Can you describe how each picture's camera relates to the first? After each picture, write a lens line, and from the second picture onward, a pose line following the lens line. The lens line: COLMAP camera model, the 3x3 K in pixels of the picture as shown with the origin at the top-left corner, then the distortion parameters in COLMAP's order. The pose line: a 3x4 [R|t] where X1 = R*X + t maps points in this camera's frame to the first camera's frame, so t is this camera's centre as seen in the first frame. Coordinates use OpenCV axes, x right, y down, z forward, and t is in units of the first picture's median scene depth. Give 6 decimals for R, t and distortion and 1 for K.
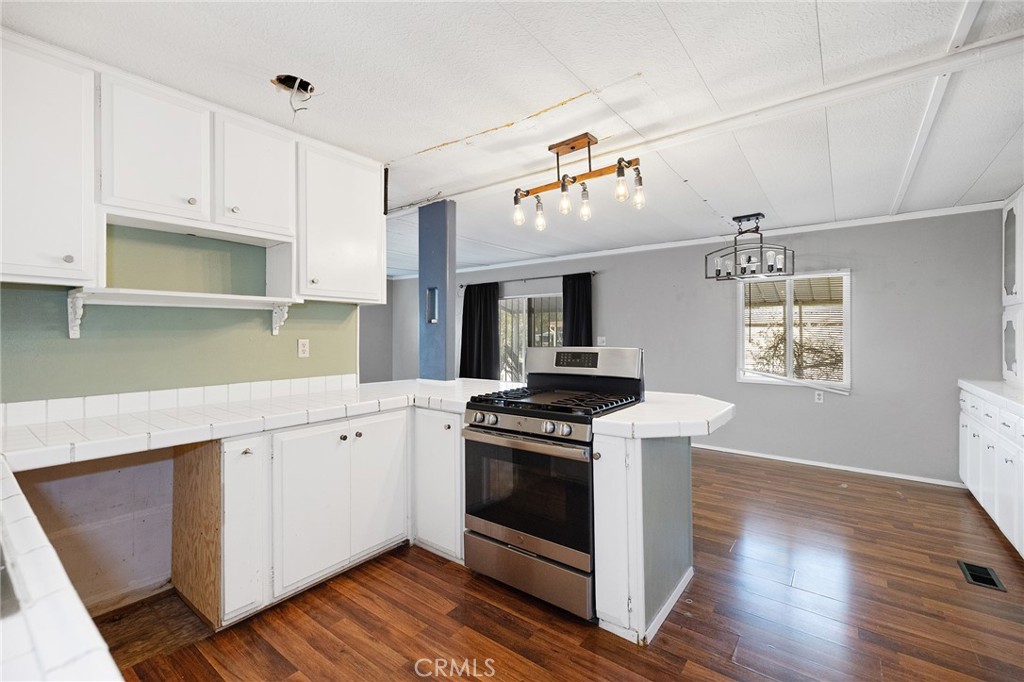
lens RADIAL K [[437.7, 0, 507.8], [0, 437.7, 338.7], [0, 0, 1]] dist [0.005743, 0.000198]
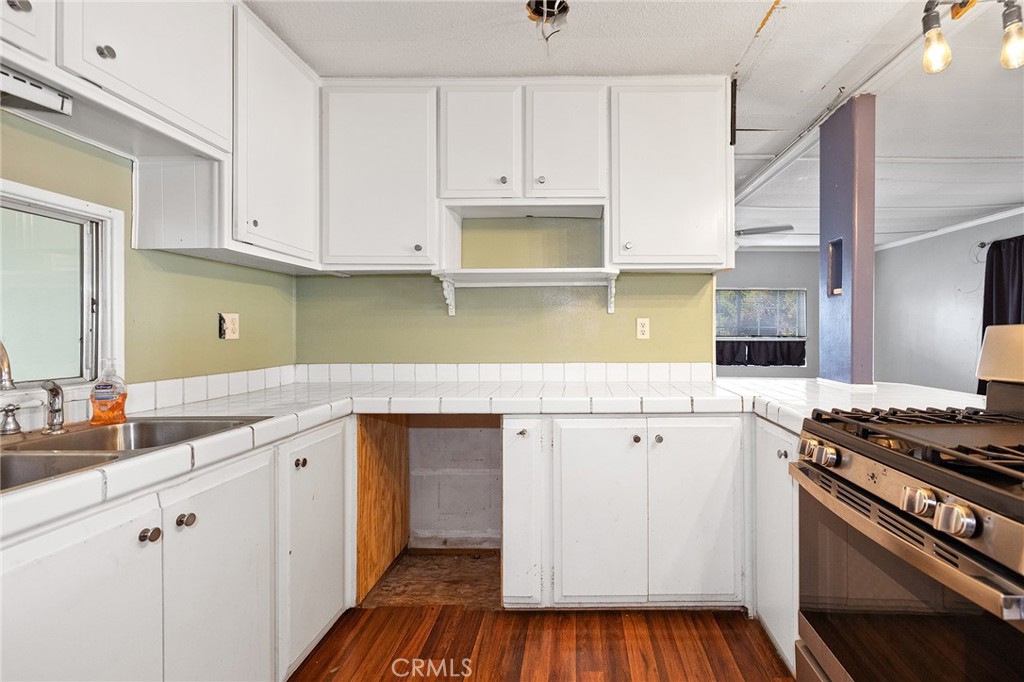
lens RADIAL K [[462.7, 0, 577.5], [0, 462.7, 334.9], [0, 0, 1]] dist [0.003023, 0.001194]
pose [[0.613901, 0.007862, -0.789344, 0.195492], [-0.007900, 0.999962, 0.003816, 0.035093], [0.789344, 0.003893, 0.613939, 0.378597]]
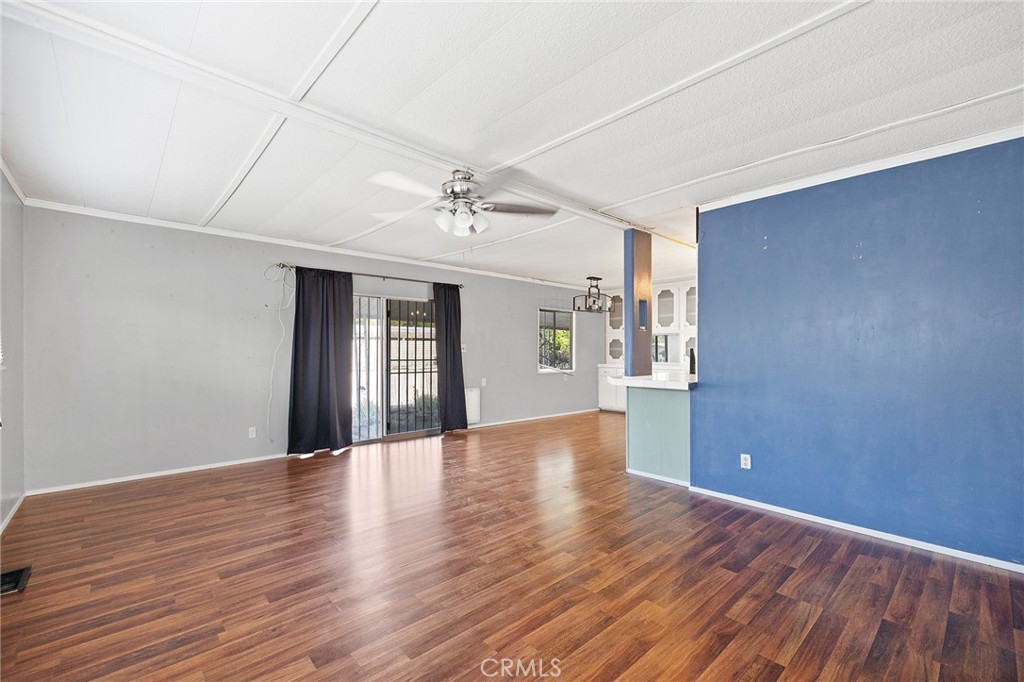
lens RADIAL K [[437.7, 0, 516.7], [0, 437.7, 346.5], [0, 0, 1]] dist [0.005743, 0.000198]
pose [[0.162609, 0.008747, 0.986652, -2.015600], [0.007059, 0.999925, -0.010028, 0.029962], [-0.986665, 0.008596, 0.162535, 1.610069]]
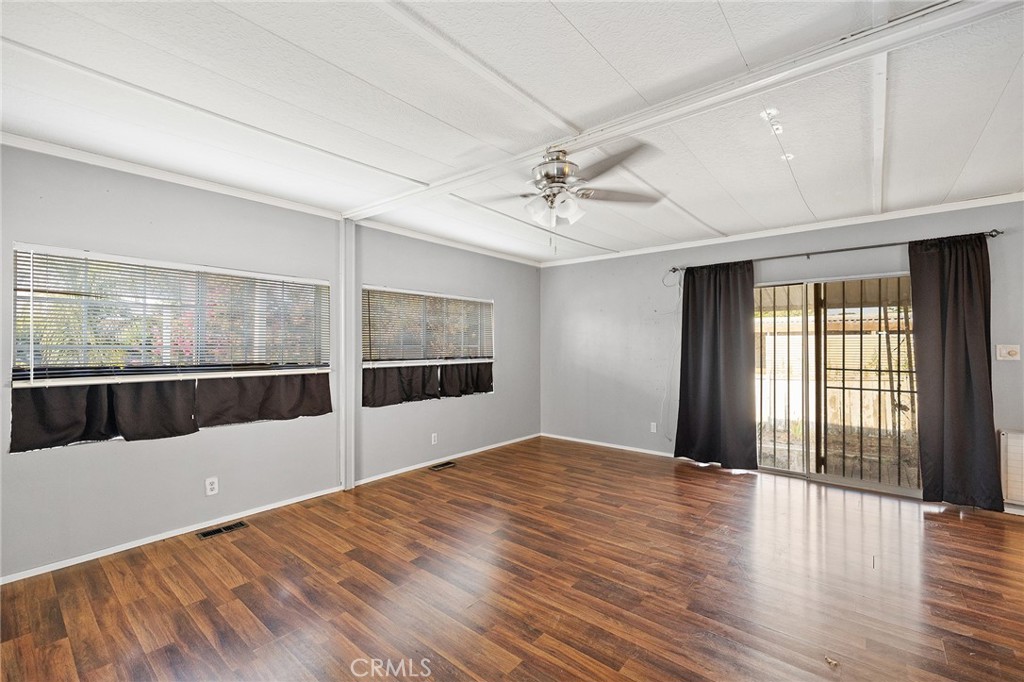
lens RADIAL K [[437.7, 0, 502.0], [0, 437.7, 333.0], [0, 0, 1]] dist [0.005743, 0.000198]
pose [[0.998998, 0.000315, -0.044752, -0.981938], [-0.001903, 0.999370, -0.035446, 0.002659], [0.044712, 0.035495, 0.998369, 0.949254]]
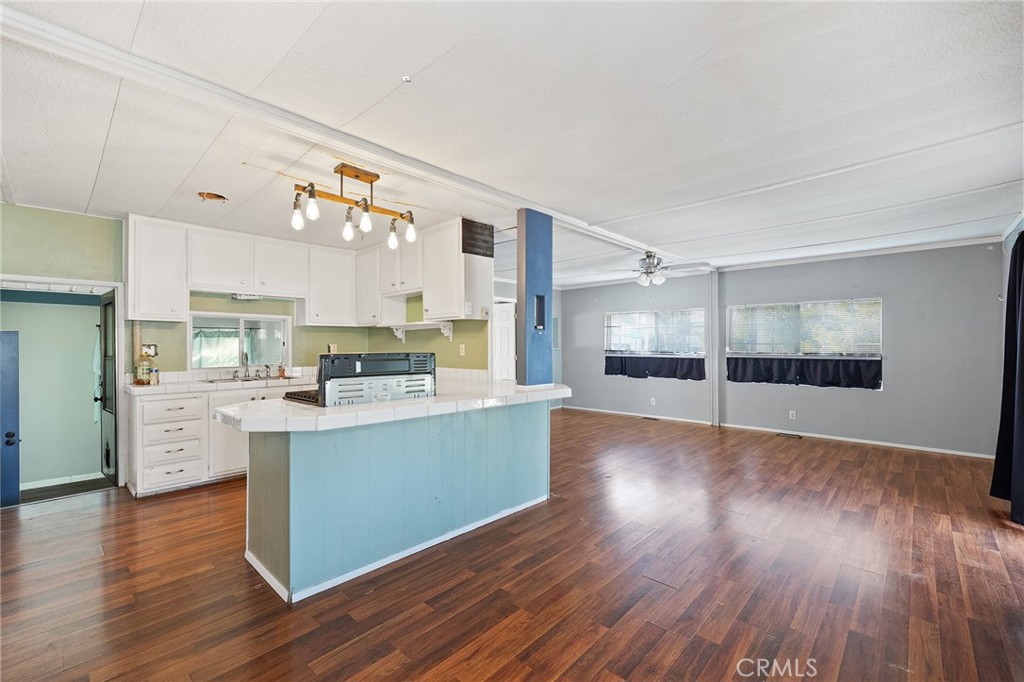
lens RADIAL K [[437.7, 0, 505.3], [0, 437.7, 342.2], [0, 0, 1]] dist [0.005743, 0.000198]
pose [[-0.108378, -0.000836, -0.994109, 1.228228], [-0.004309, 0.999991, -0.000371, -0.008859], [0.994100, 0.004243, -0.108381, 1.485772]]
